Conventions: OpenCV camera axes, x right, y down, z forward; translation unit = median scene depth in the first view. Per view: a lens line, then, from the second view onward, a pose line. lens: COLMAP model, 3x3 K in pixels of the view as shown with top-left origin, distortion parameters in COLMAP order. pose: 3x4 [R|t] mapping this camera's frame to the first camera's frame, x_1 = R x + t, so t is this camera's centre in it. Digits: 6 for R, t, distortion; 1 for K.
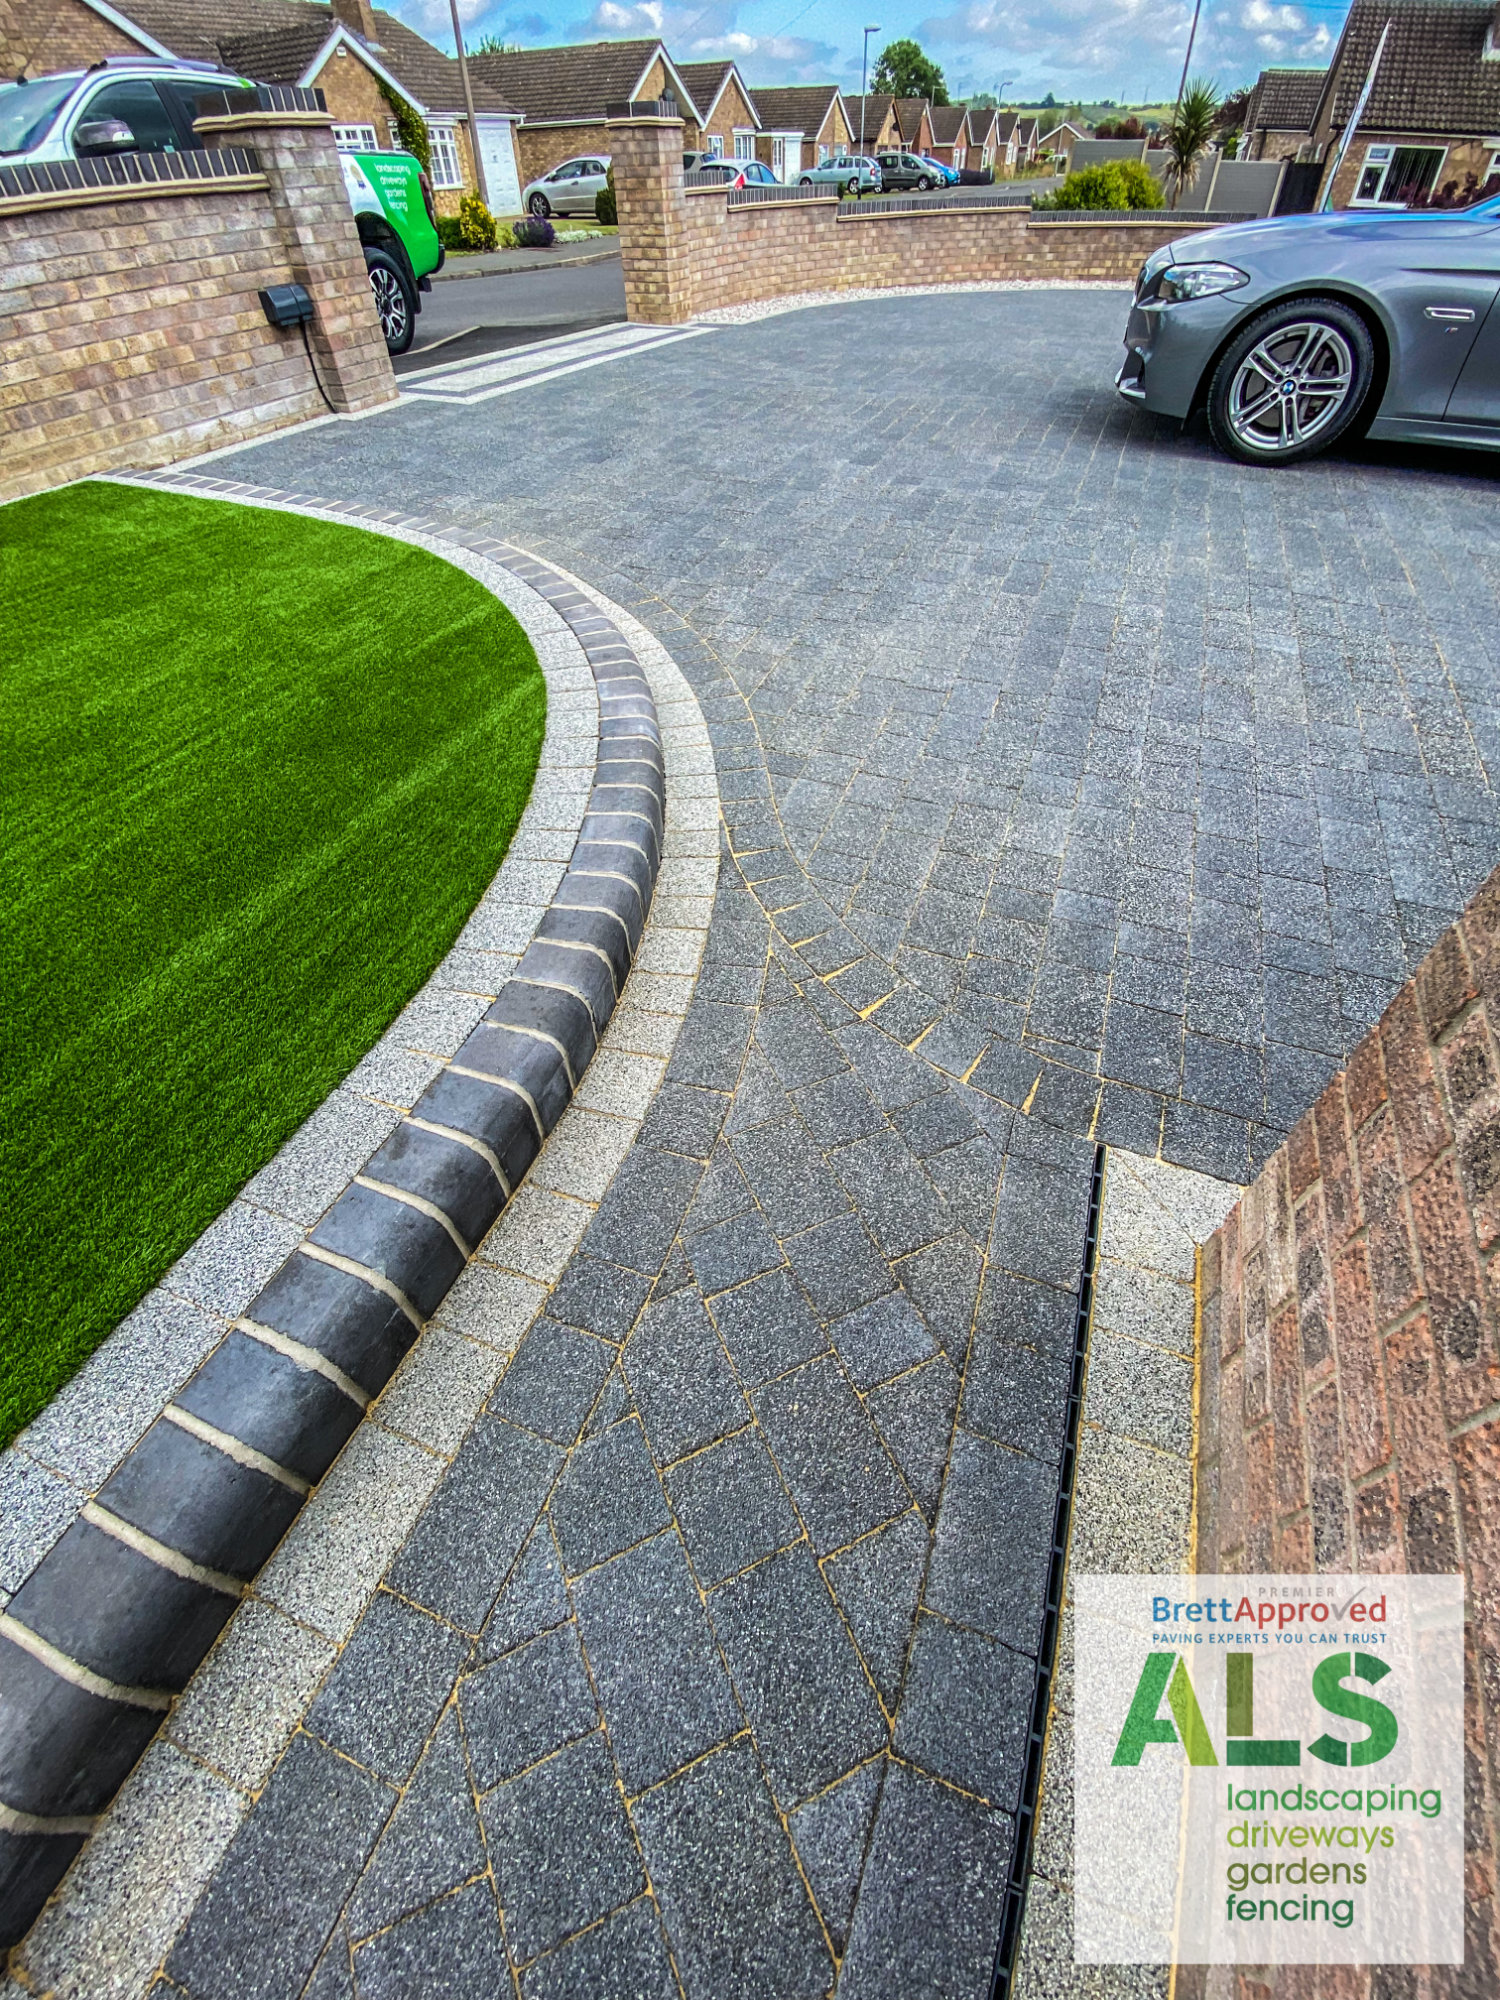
lens RADIAL K [[810.3, 0, 758.1], [0, 810.3, 995.8], [0, 0, 1]] dist [0.012674, -0.016372]
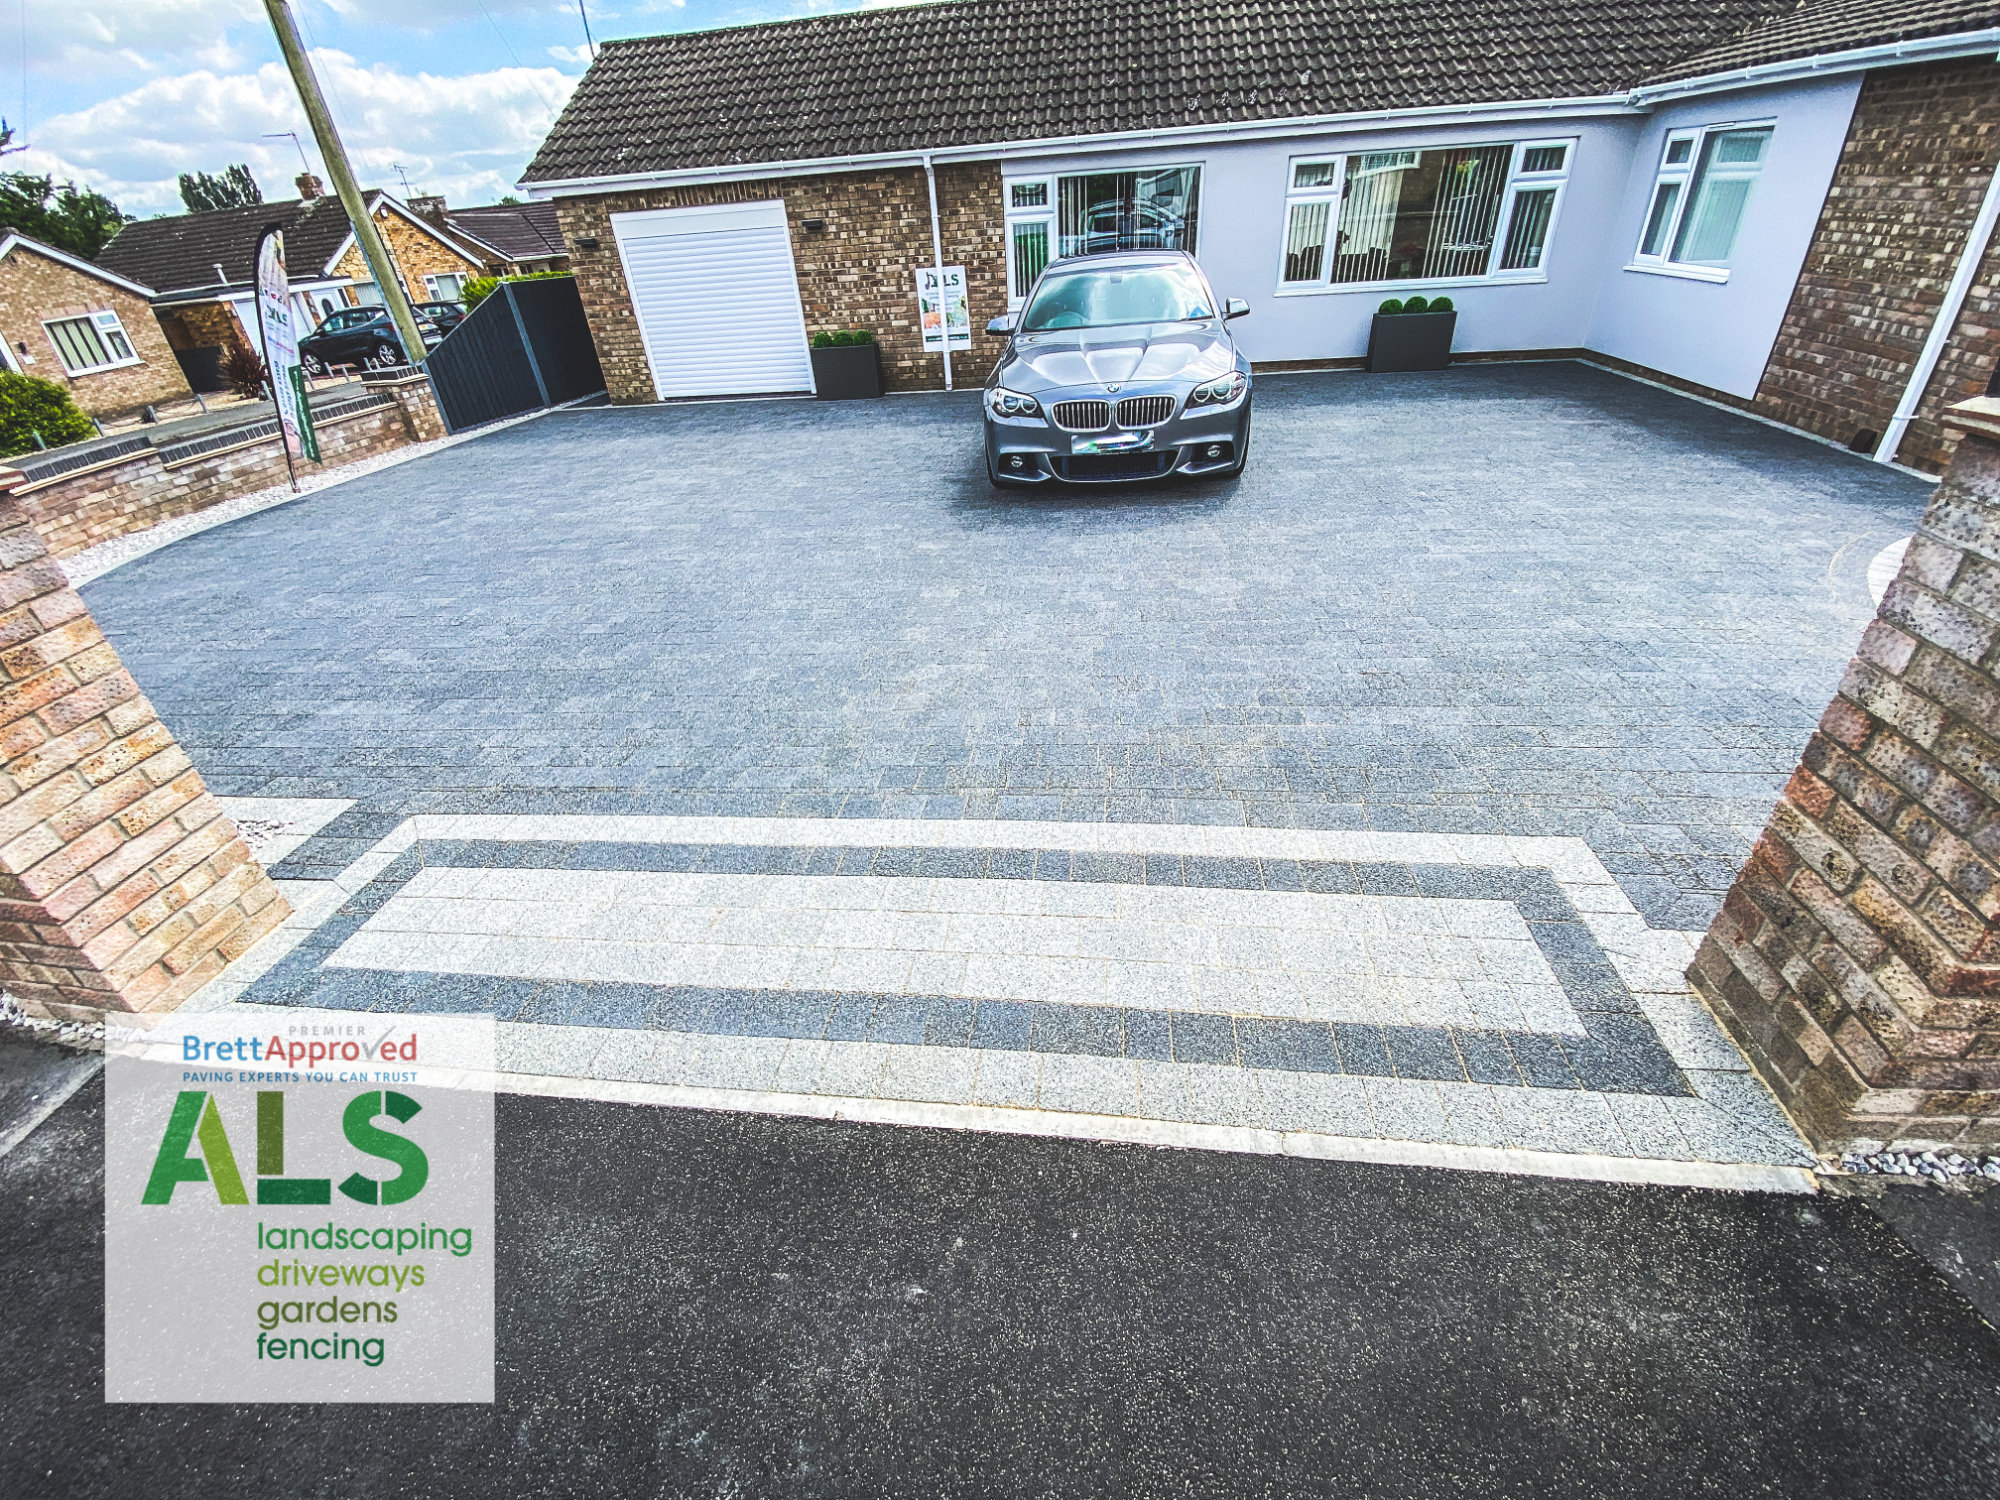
lens RADIAL K [[810.3, 0, 992.5], [0, 810.3, 746.8], [0, 0, 1]] dist [0.012674, -0.016372]
pose [[-0.235173, -0.496702, 0.835453, -0.457551], [0.746086, 0.458649, 0.482698, -0.880025], [-0.622936, 0.736837, 0.262720, 0.748941]]
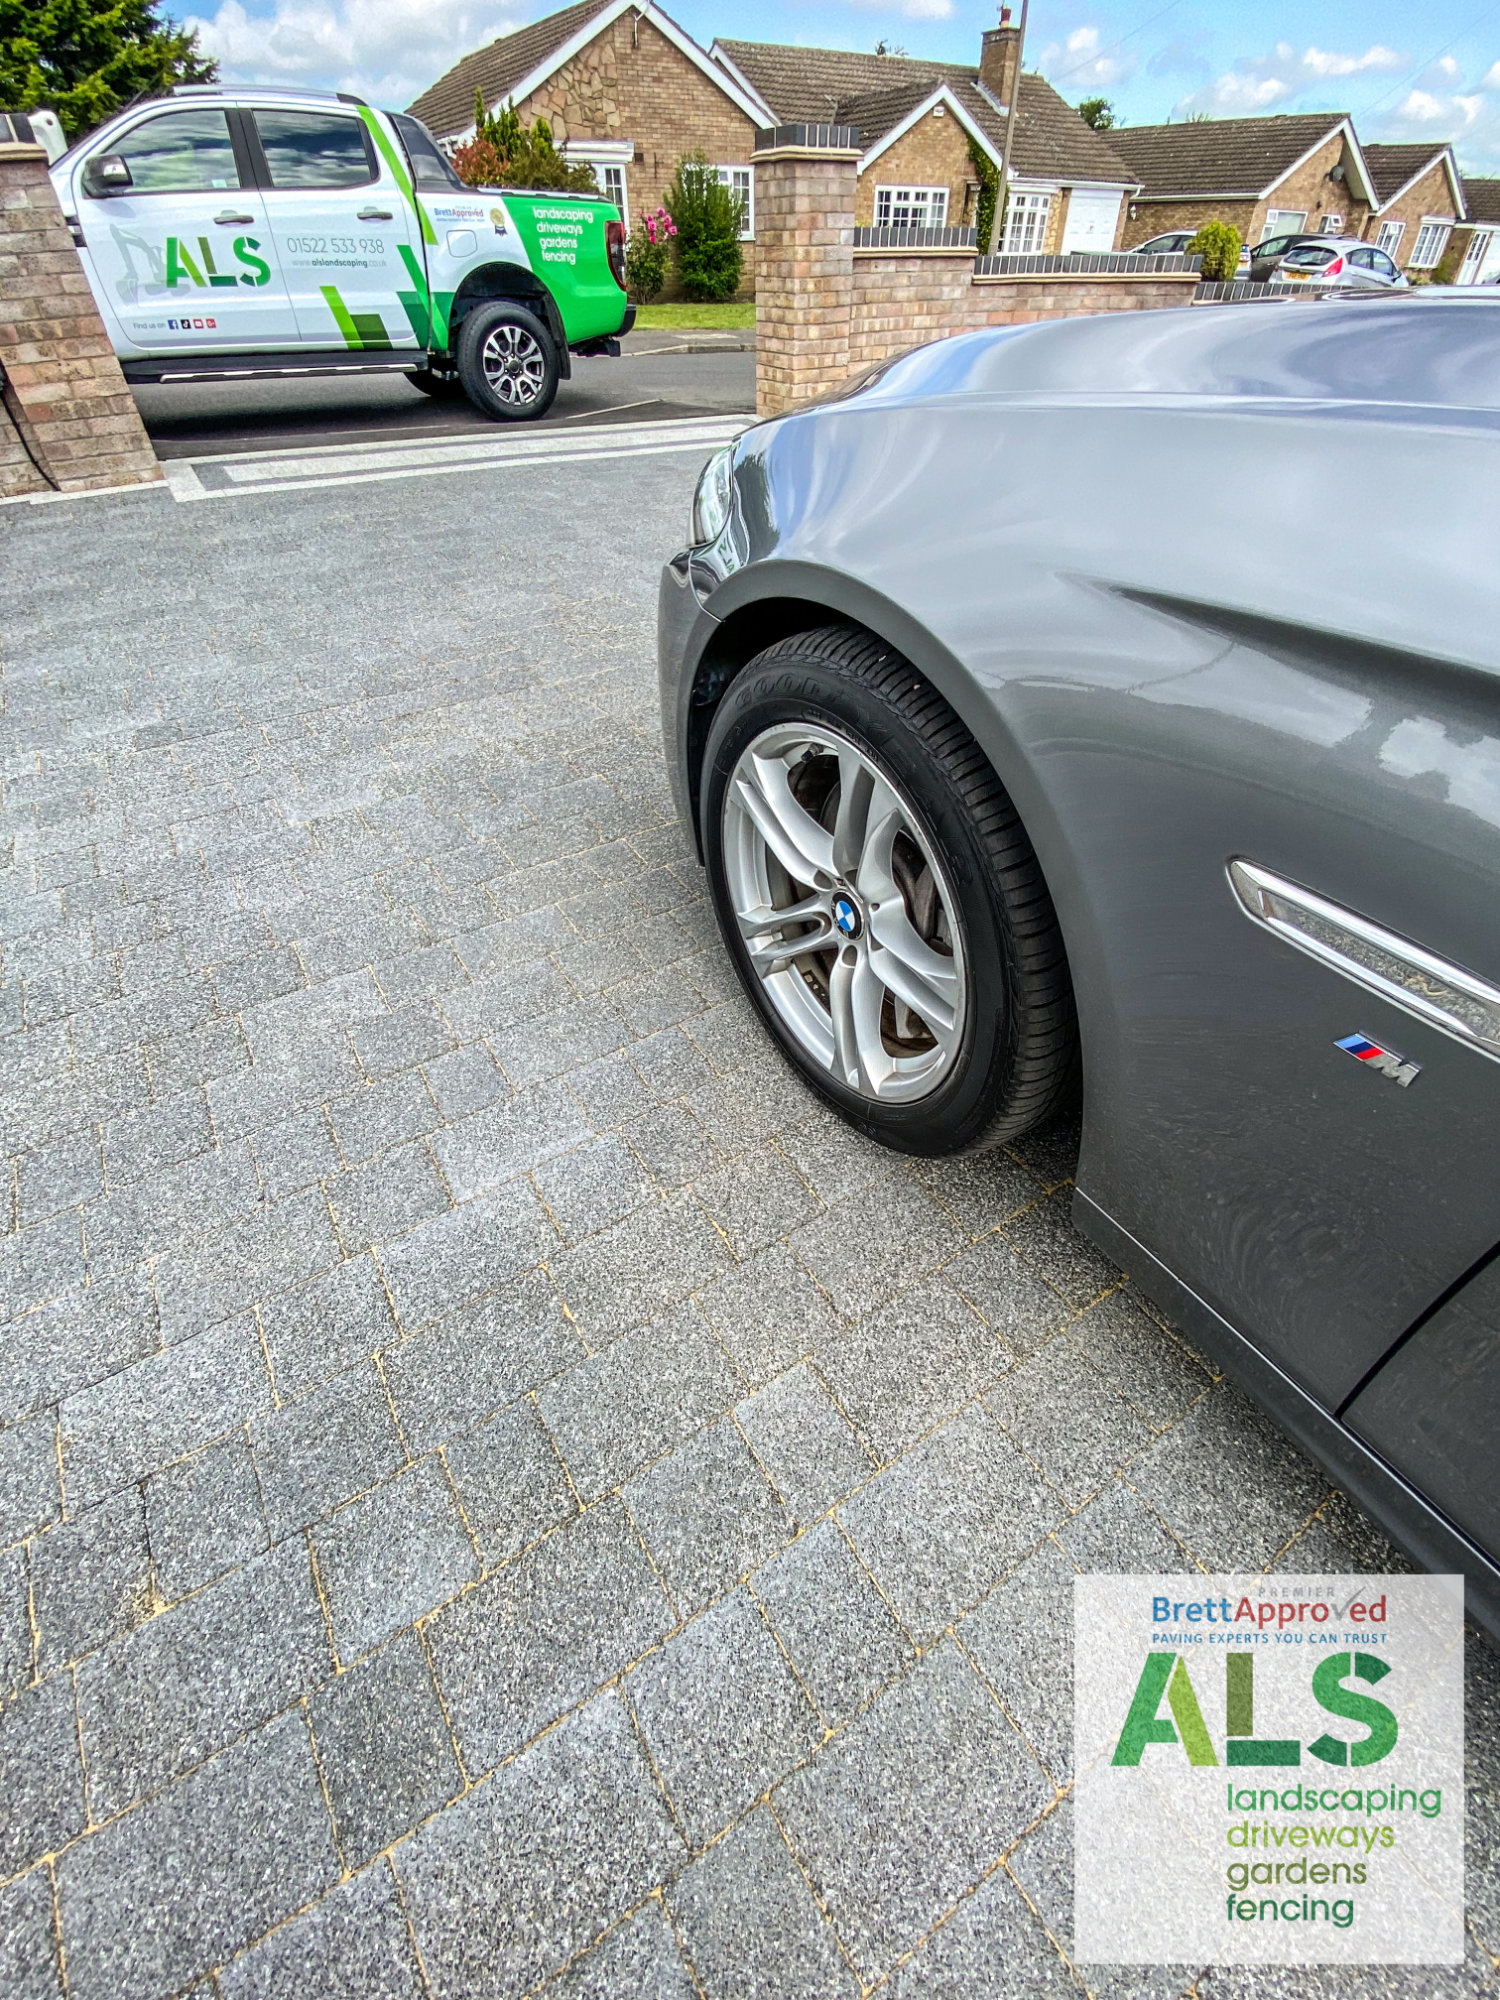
lens RADIAL K [[810.3, 0, 758.1], [0, 810.3, 995.8], [0, 0, 1]] dist [0.012674, -0.016372]
pose [[0.812907, 0.405104, -0.418417, 0.427254], [-0.425200, 0.903775, 0.048933, -0.413396], [0.397978, 0.138133, 0.906936, 0.421604]]
